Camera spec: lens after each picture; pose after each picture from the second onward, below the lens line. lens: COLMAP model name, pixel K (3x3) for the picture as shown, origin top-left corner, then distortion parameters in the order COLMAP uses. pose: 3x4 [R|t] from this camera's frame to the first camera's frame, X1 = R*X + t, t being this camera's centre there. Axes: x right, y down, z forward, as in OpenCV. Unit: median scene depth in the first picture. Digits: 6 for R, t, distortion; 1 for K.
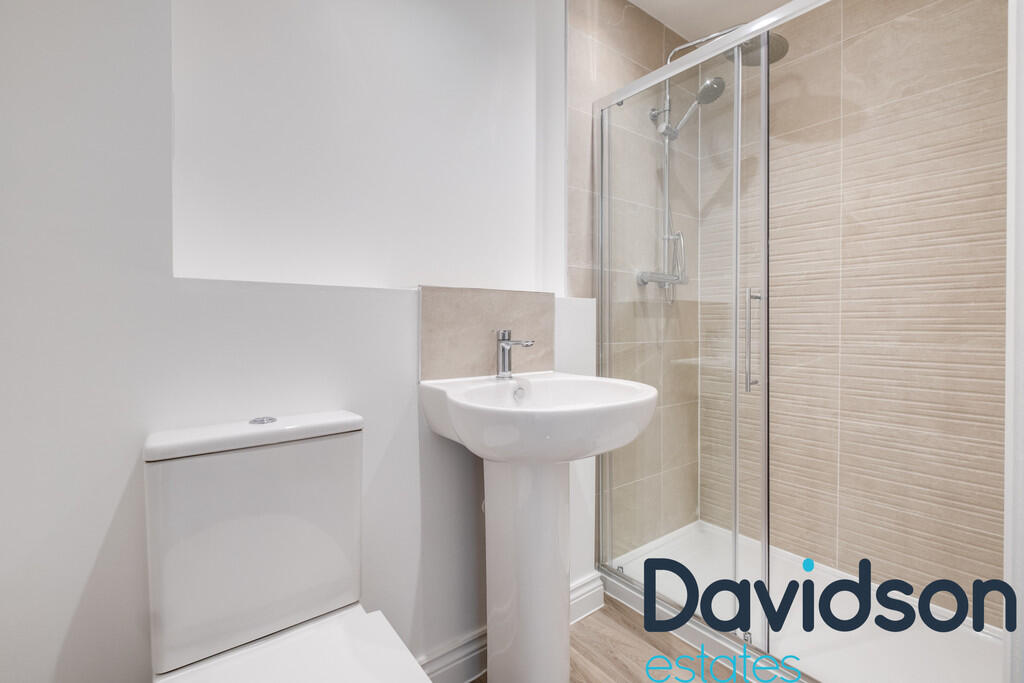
lens RADIAL K [[452.9, 0, 509.1], [0, 452.9, 336.1], [0, 0, 1]] dist [0.001007, -0.001547]
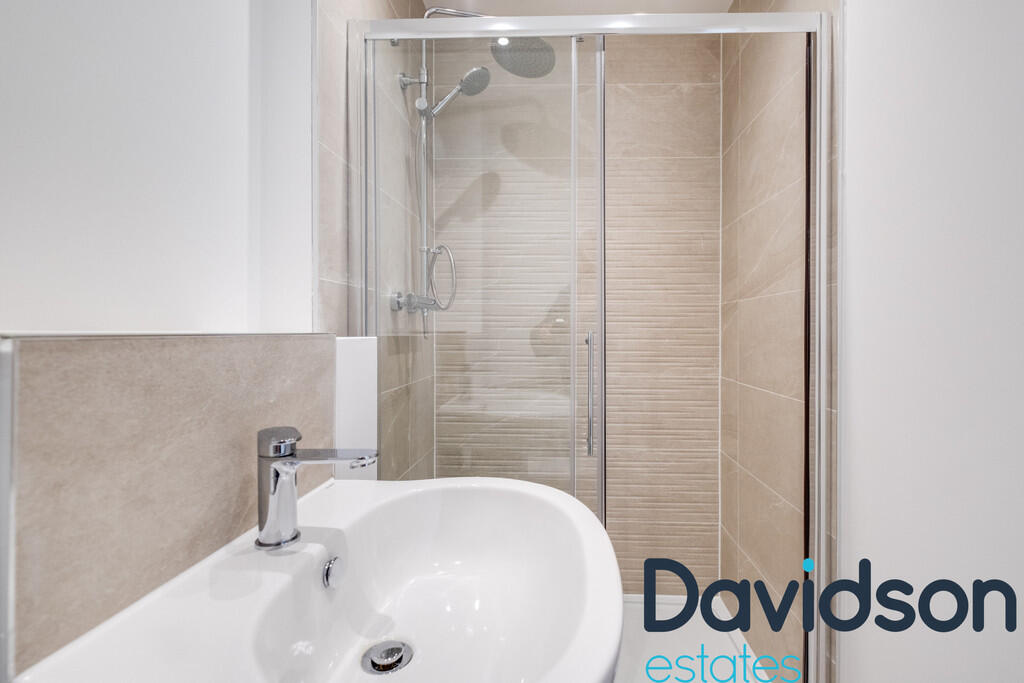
lens RADIAL K [[452.9, 0, 517.3], [0, 452.9, 333.4], [0, 0, 1]] dist [0.001007, -0.001547]
pose [[0.640565, -0.009953, 0.767840, -0.154187], [0.018241, 0.999831, -0.002257, -0.079001], [-0.767687, 0.015452, 0.640638, 0.434282]]
